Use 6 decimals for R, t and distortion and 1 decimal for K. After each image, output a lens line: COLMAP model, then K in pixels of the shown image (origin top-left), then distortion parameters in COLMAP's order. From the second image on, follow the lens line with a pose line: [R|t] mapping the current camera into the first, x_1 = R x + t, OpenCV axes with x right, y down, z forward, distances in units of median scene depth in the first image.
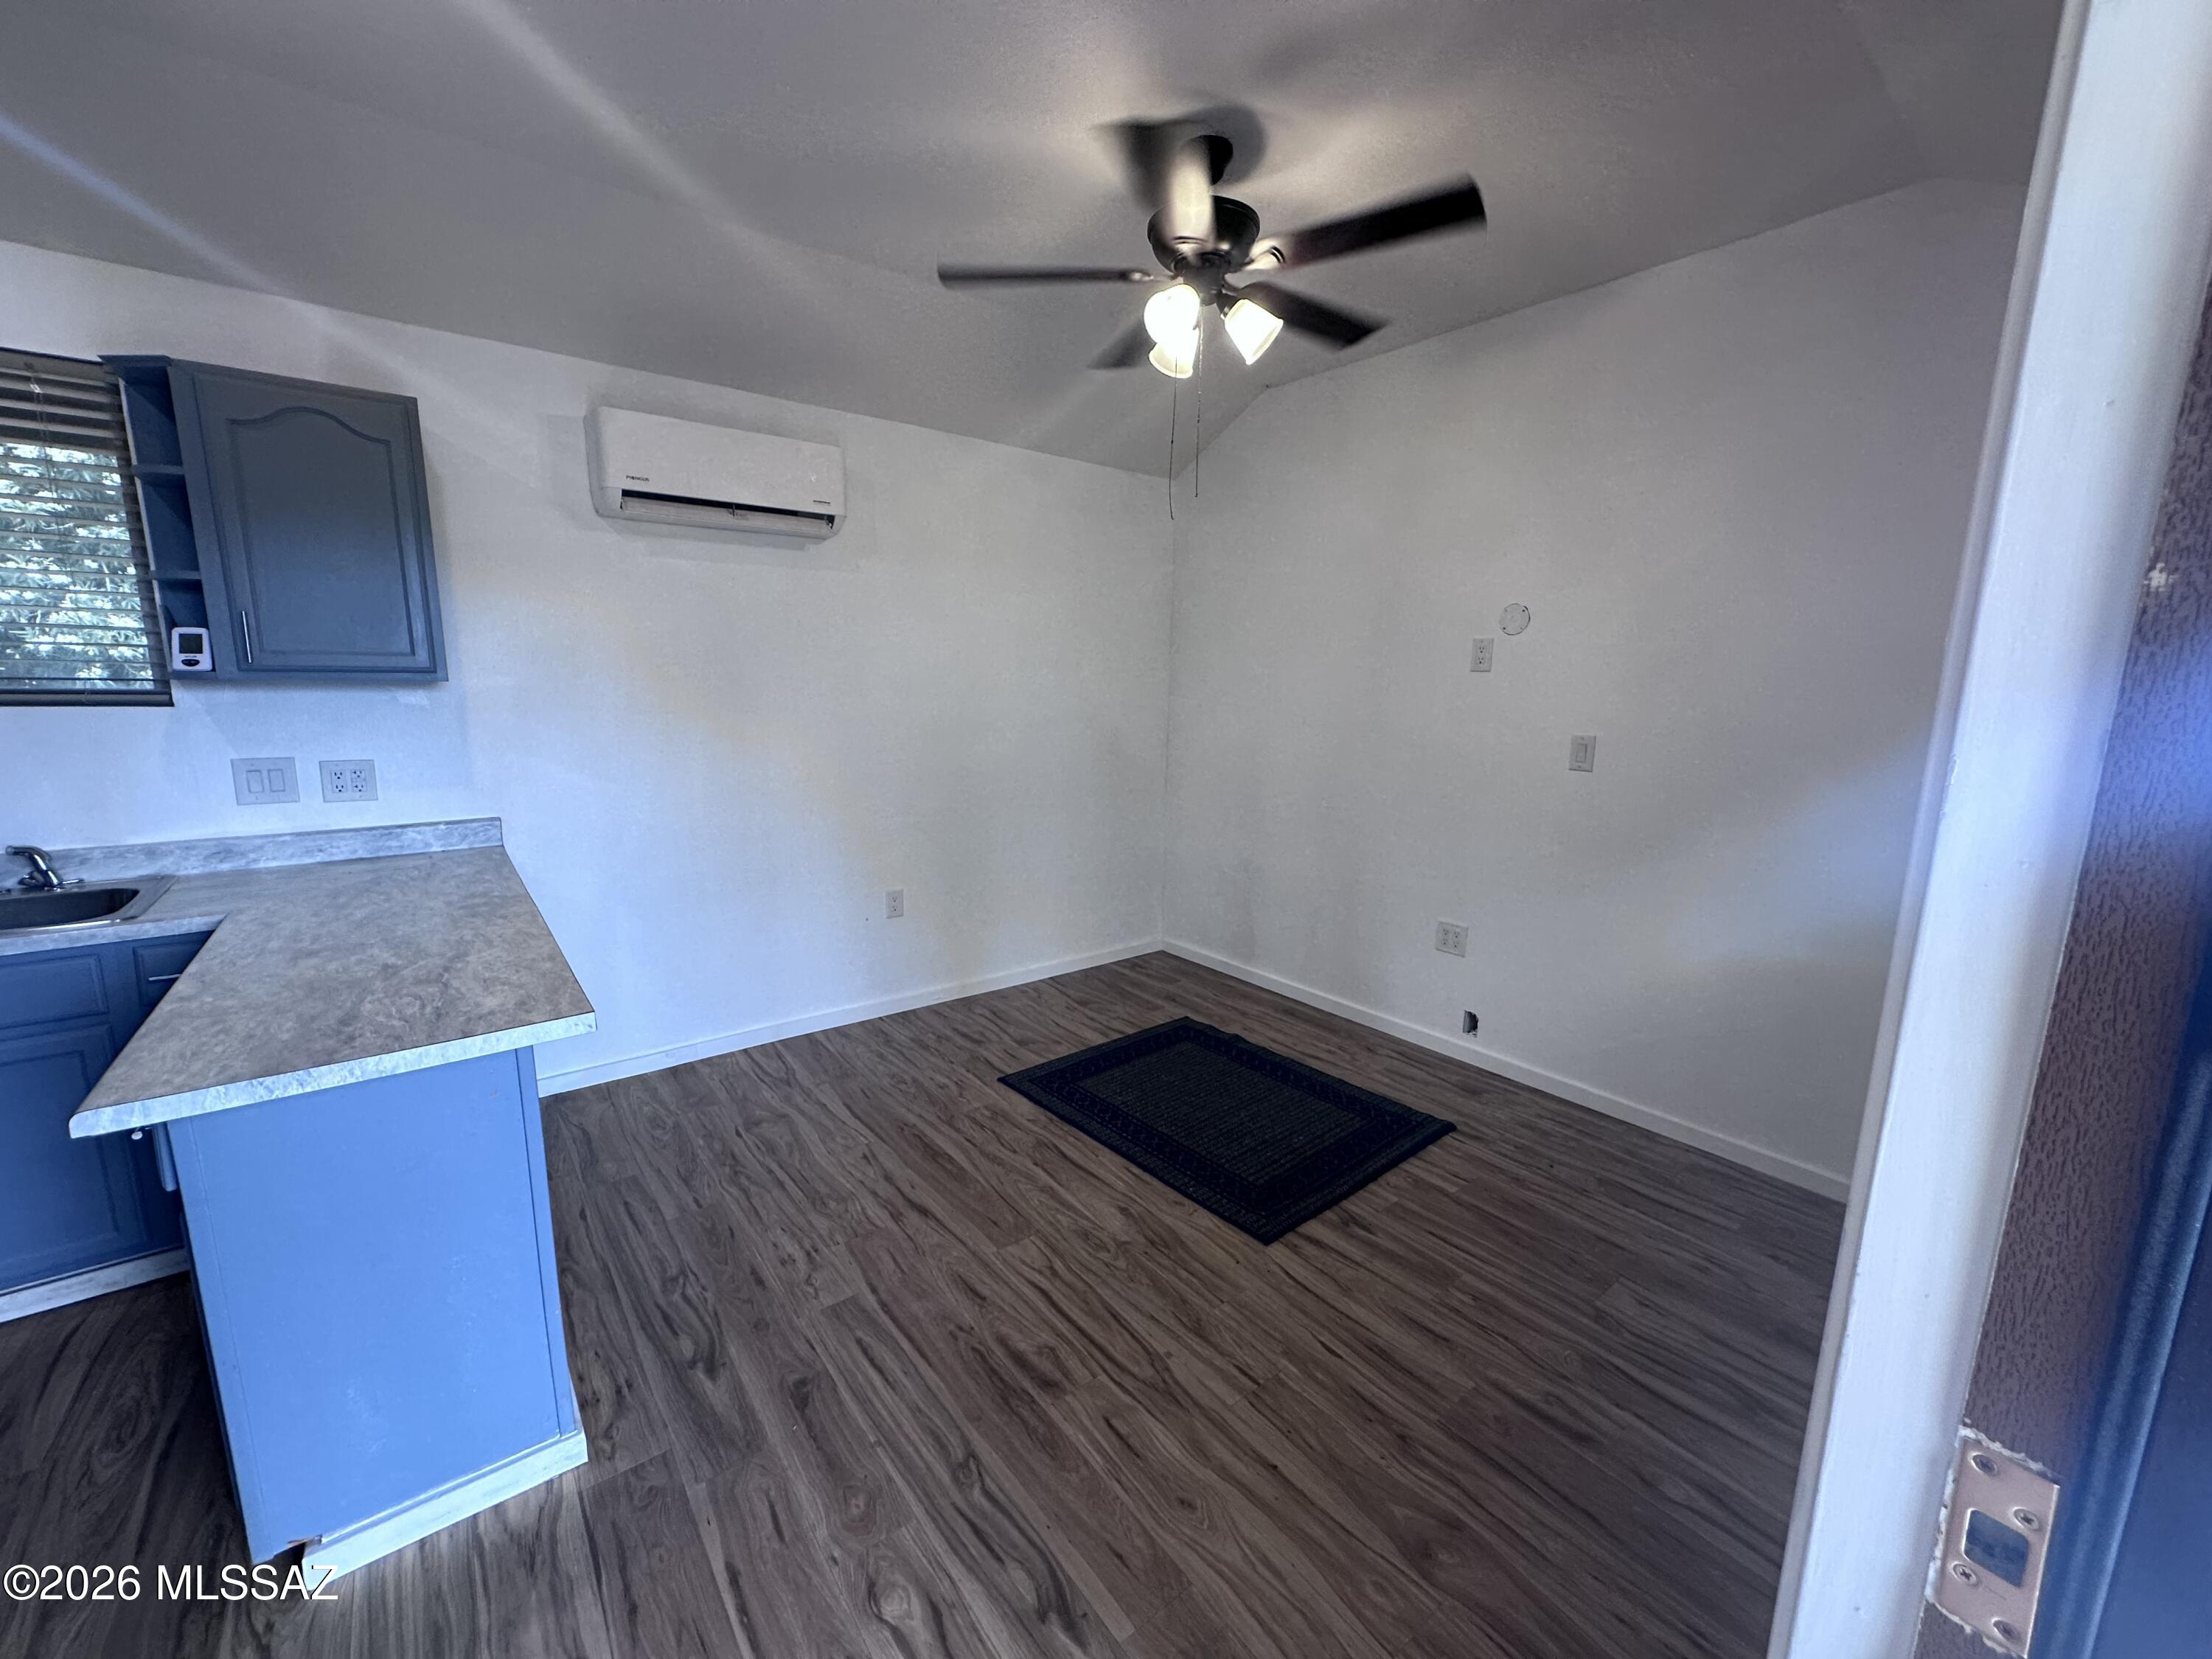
lens RADIAL K [[881.9, 0, 1104.0], [0, 881.9, 829.5], [0, 0, 1]] dist [-0.003526, 0.001221]
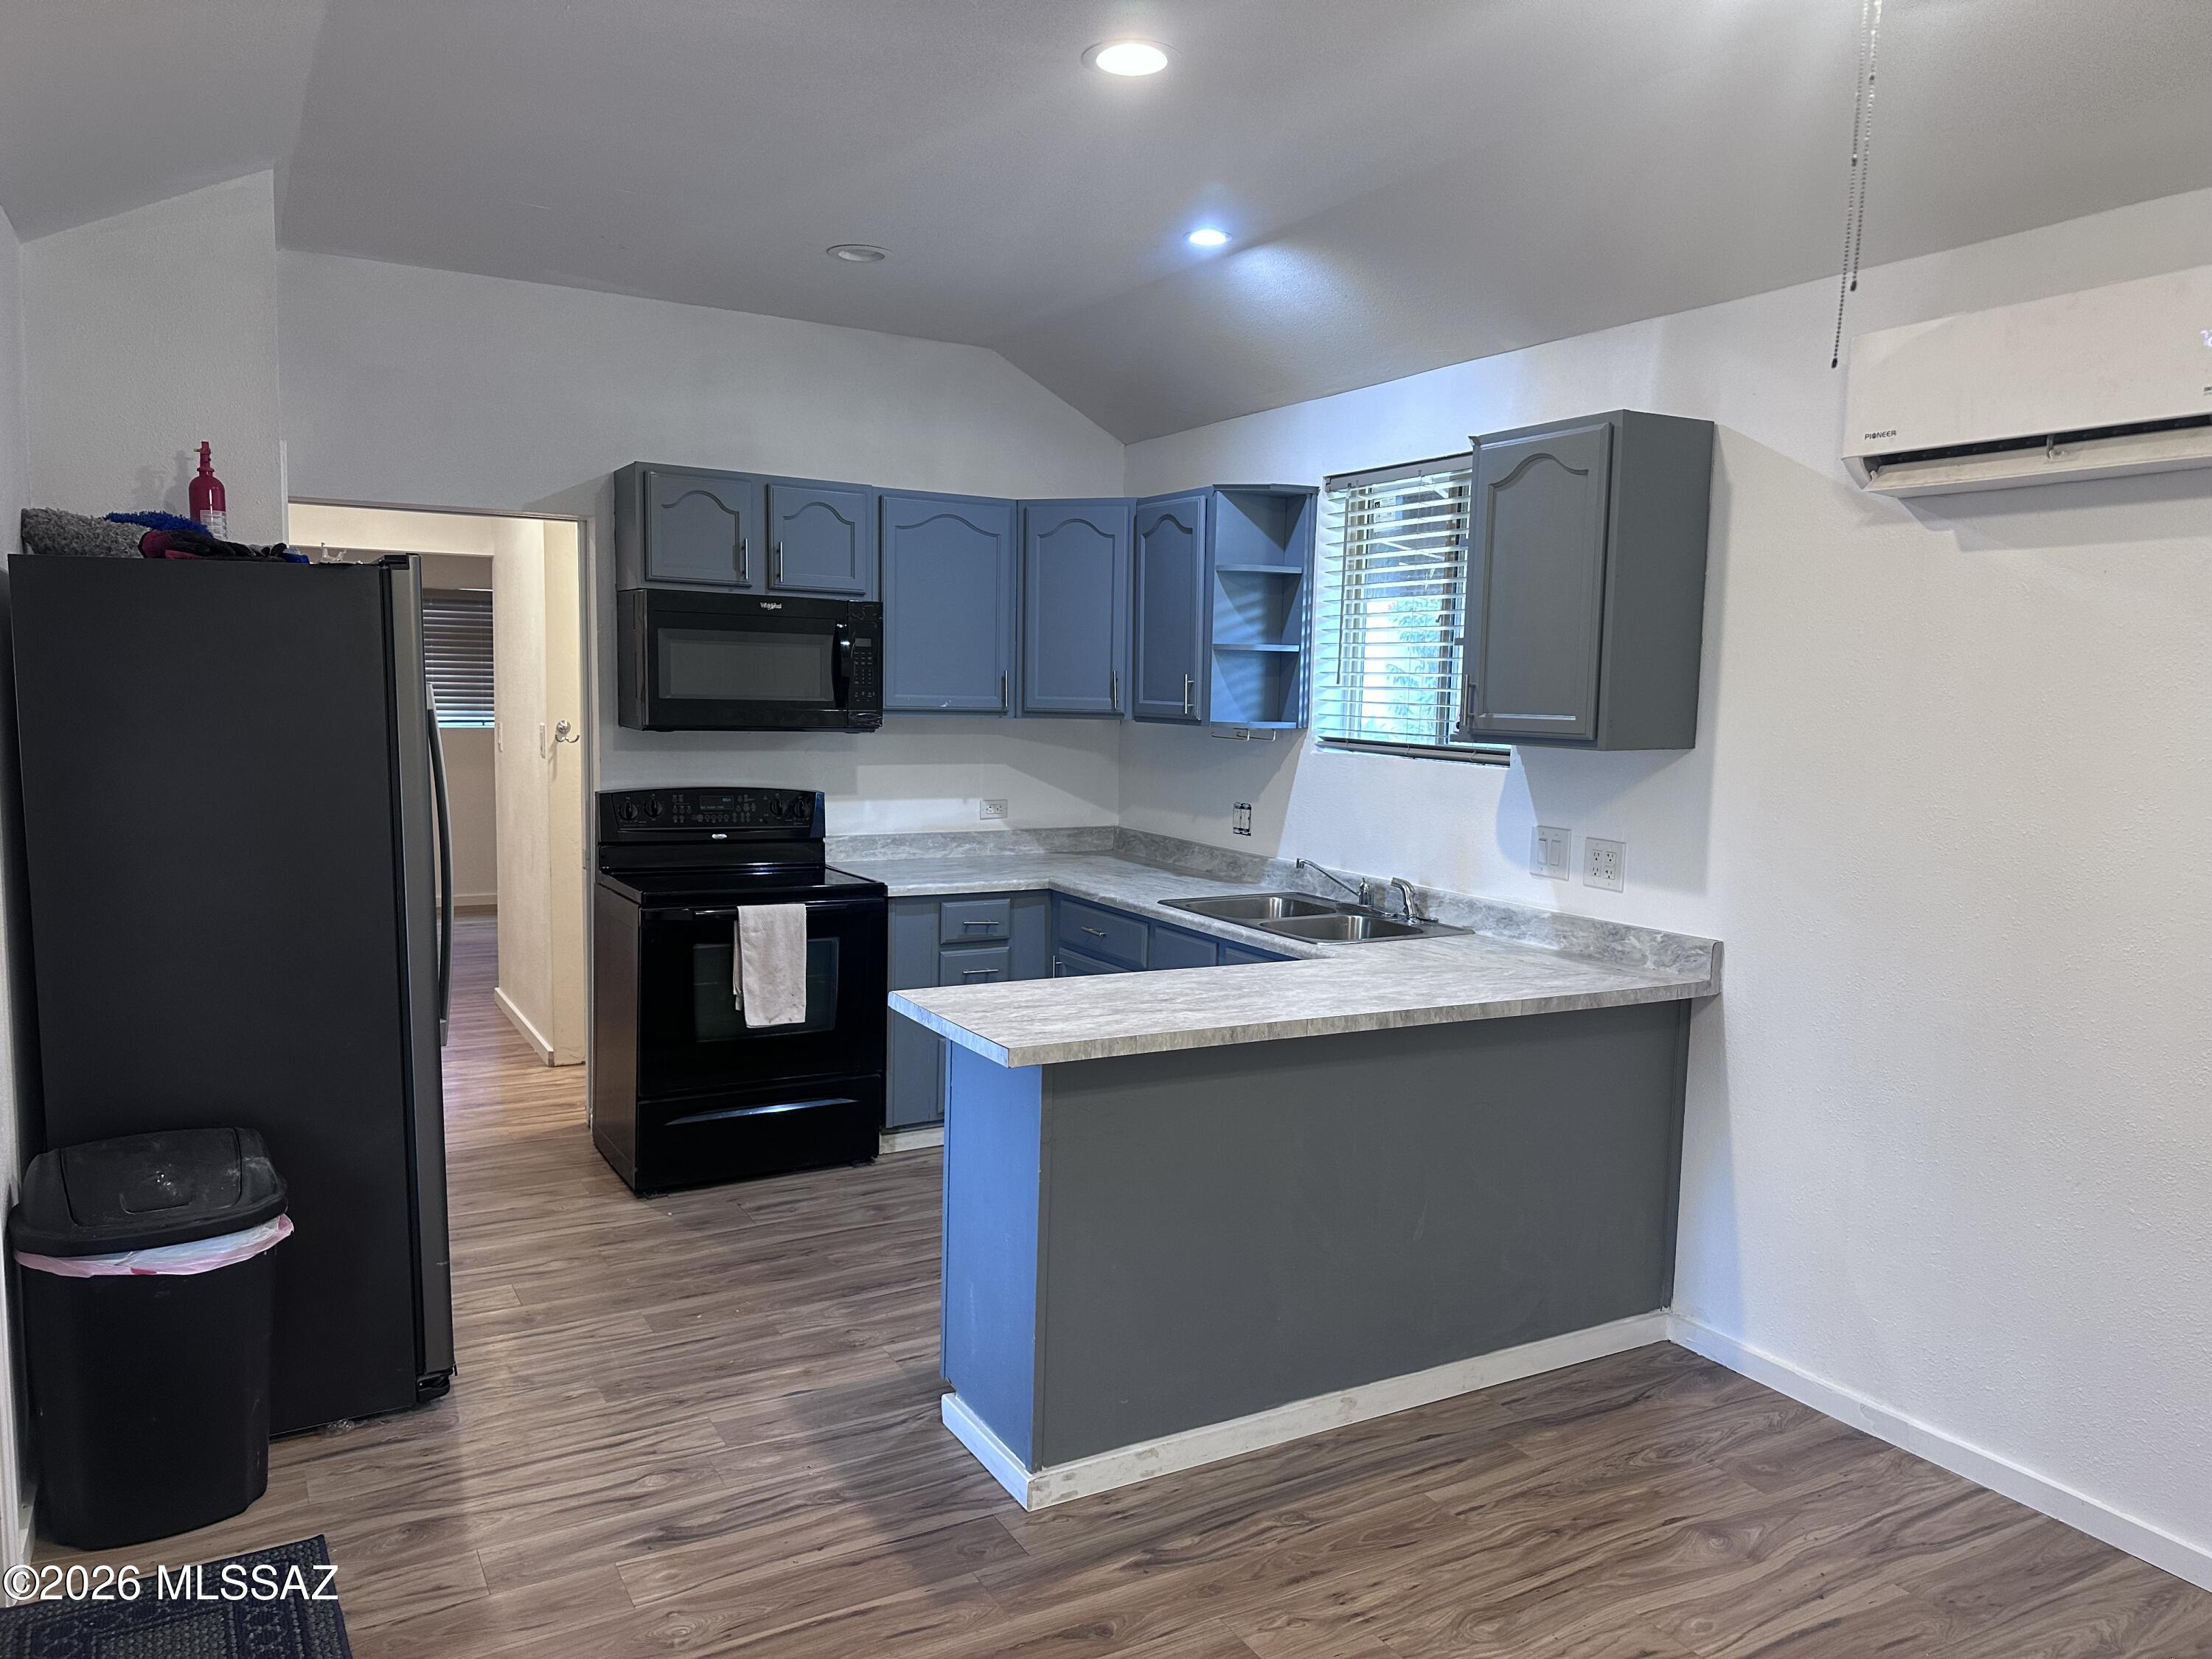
lens RADIAL K [[1554.9, 0, 1112.5], [0, 1554.9, 831.3], [0, 0, 1]] dist [0.046708, -0.055699]
pose [[-0.146182, 0.076800, -0.986272, 0.790365], [-0.194885, 0.975209, 0.104824, -0.173481], [0.969871, 0.207533, -0.127591, 0.836174]]
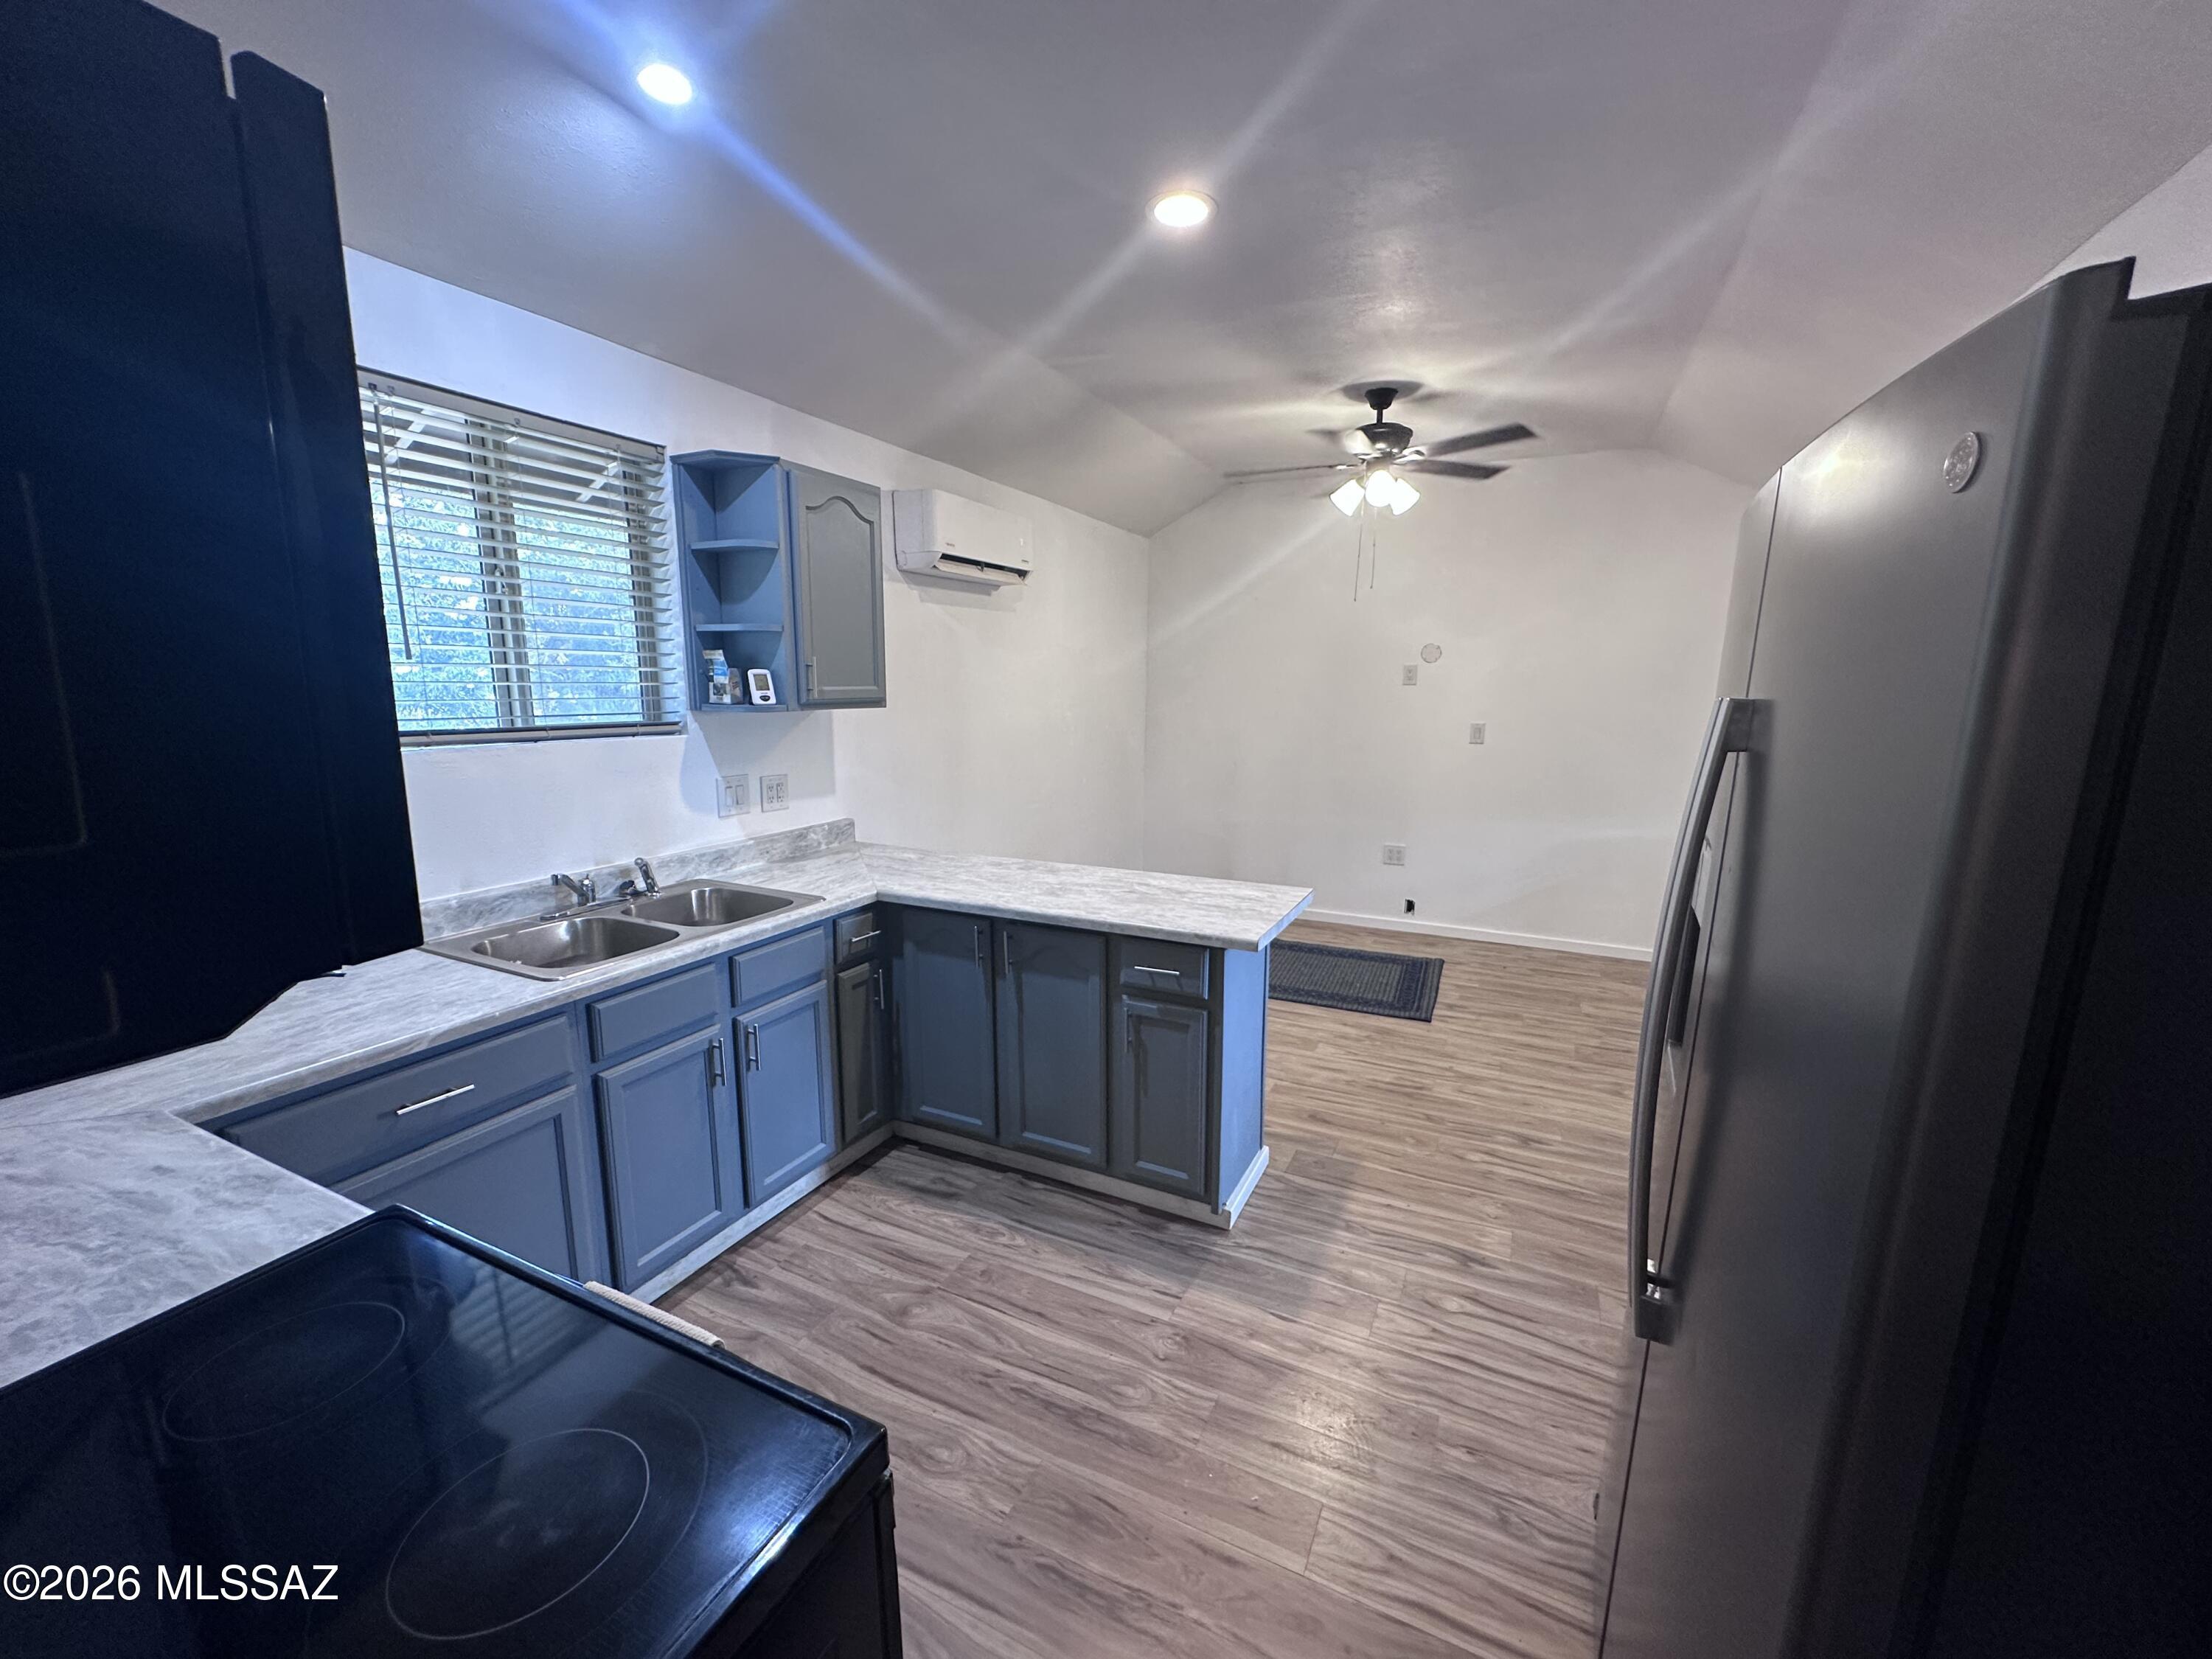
lens RADIAL K [[881.9, 0, 1105.6], [0, 881.9, 831.8], [0, 0, 1]] dist [-0.003526, 0.001221]
pose [[0.901666, -0.082837, 0.424425, -1.112439], [0.081019, 0.996462, 0.022363, 0.008346], [-0.424776, 0.014223, 0.905187, -0.306433]]
